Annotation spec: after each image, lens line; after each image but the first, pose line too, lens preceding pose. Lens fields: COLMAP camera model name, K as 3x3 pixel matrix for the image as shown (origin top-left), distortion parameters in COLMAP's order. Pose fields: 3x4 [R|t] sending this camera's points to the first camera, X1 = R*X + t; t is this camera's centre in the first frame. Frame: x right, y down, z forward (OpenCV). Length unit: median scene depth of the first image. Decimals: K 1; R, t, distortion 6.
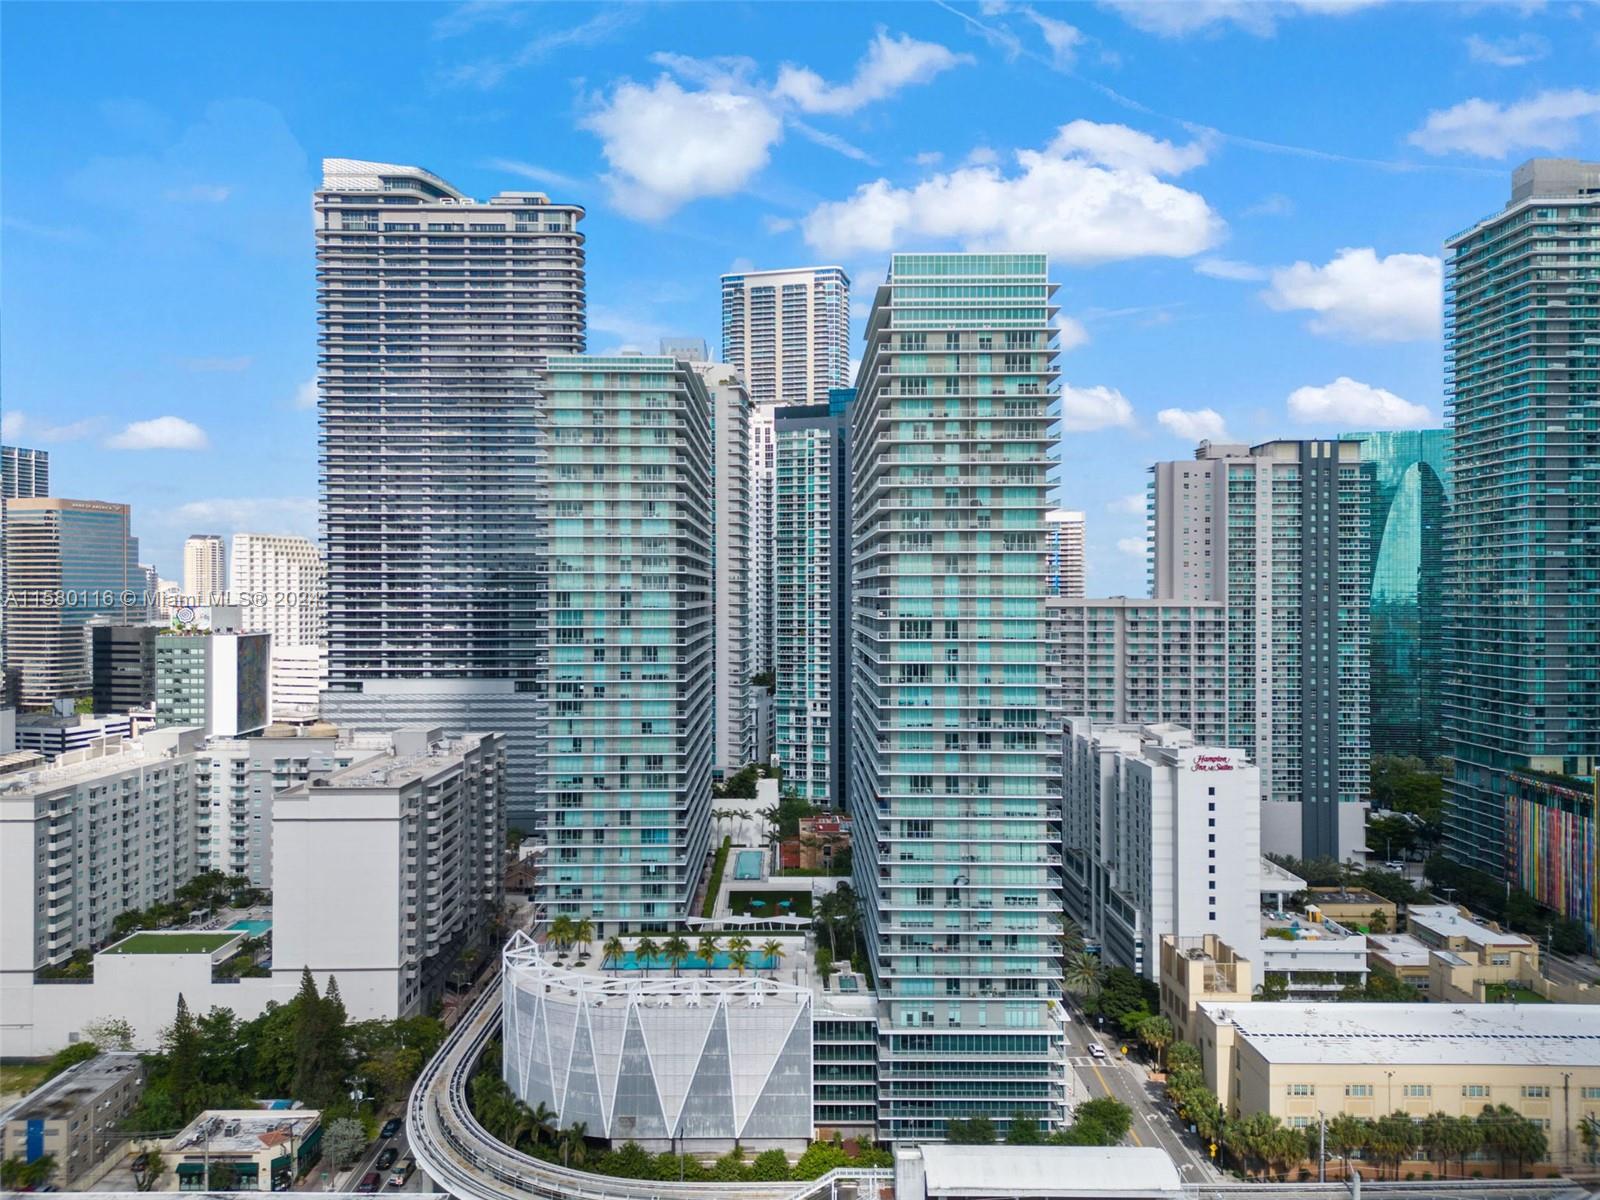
lens RADIAL K [[1128.1, 0, 774.4], [0, 1128.1, 588.1], [0, 0, 1]] dist [0.071628, -0.067806]
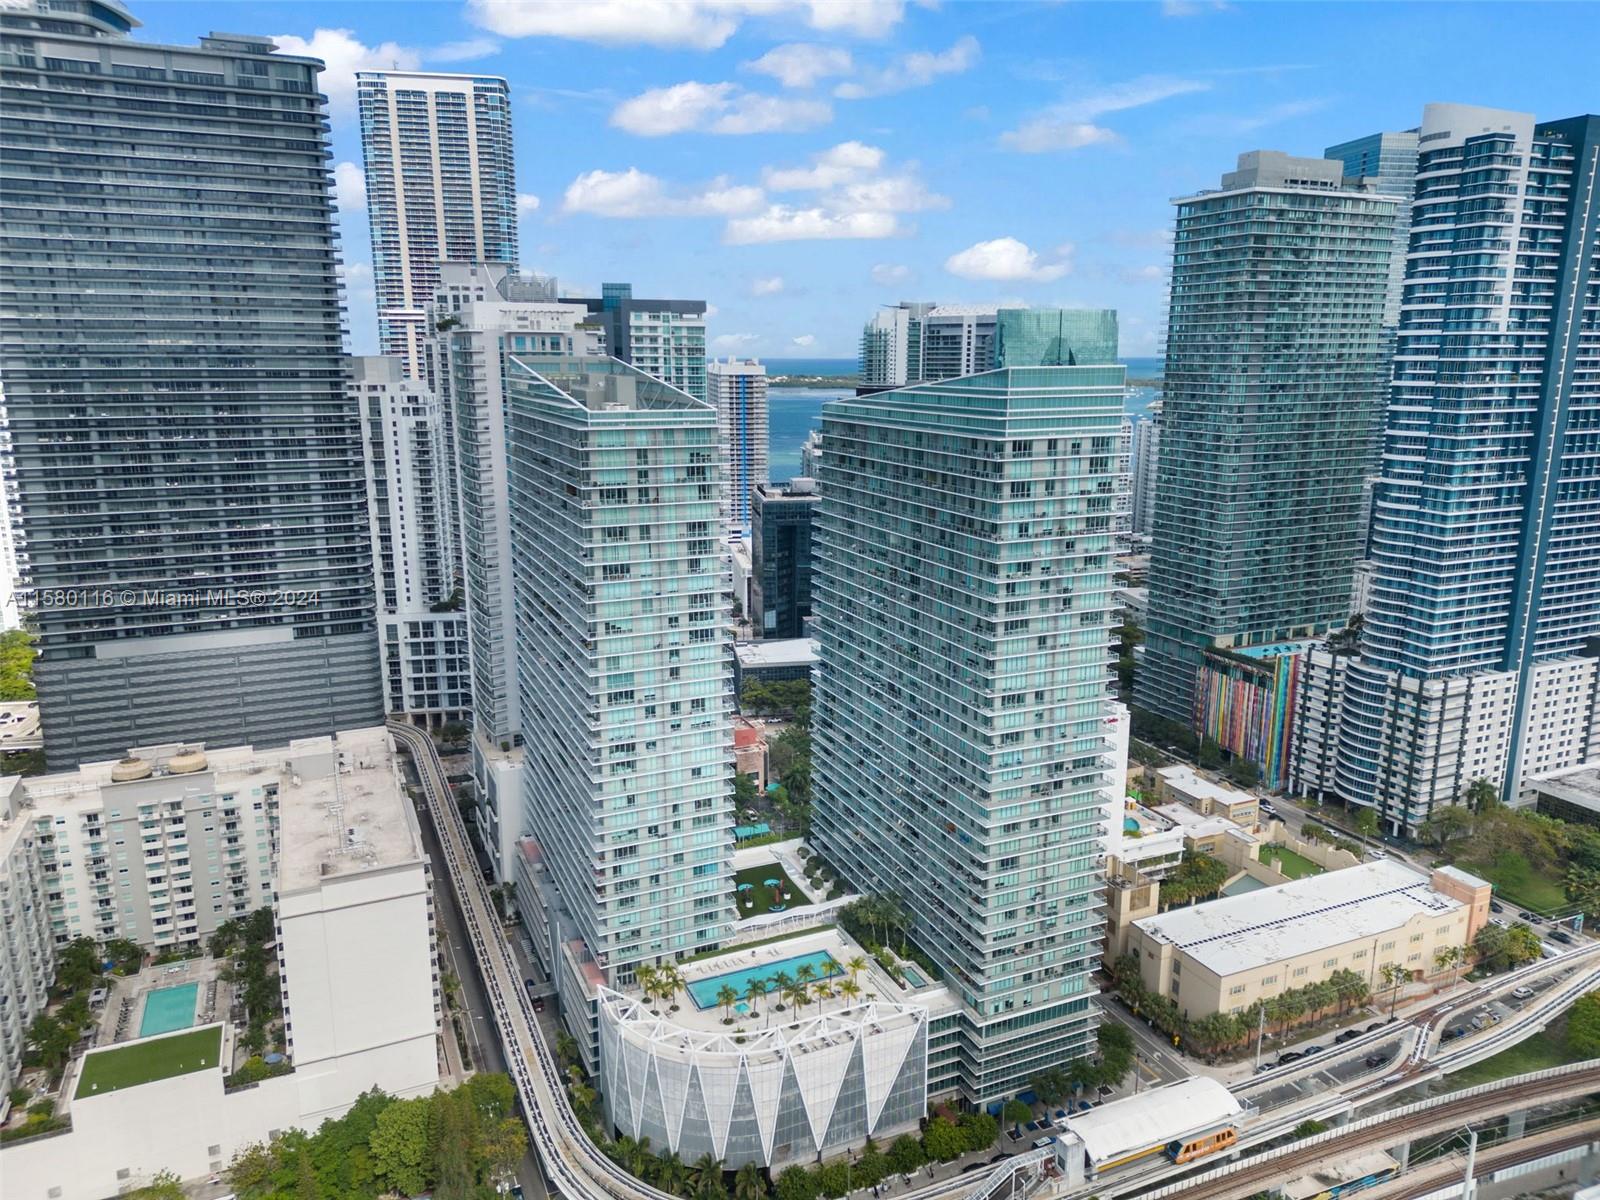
lens RADIAL K [[1131.5, 0, 800.0], [0, 1131.5, 600.0], [0, 0, 1]] dist [0.044267, -0.038253]
pose [[0.909245, -0.089405, 0.406548, -0.302943], [-0.001685, 0.975864, 0.218372, -0.179977], [-0.416259, -0.199239, 0.887148, 0.054762]]
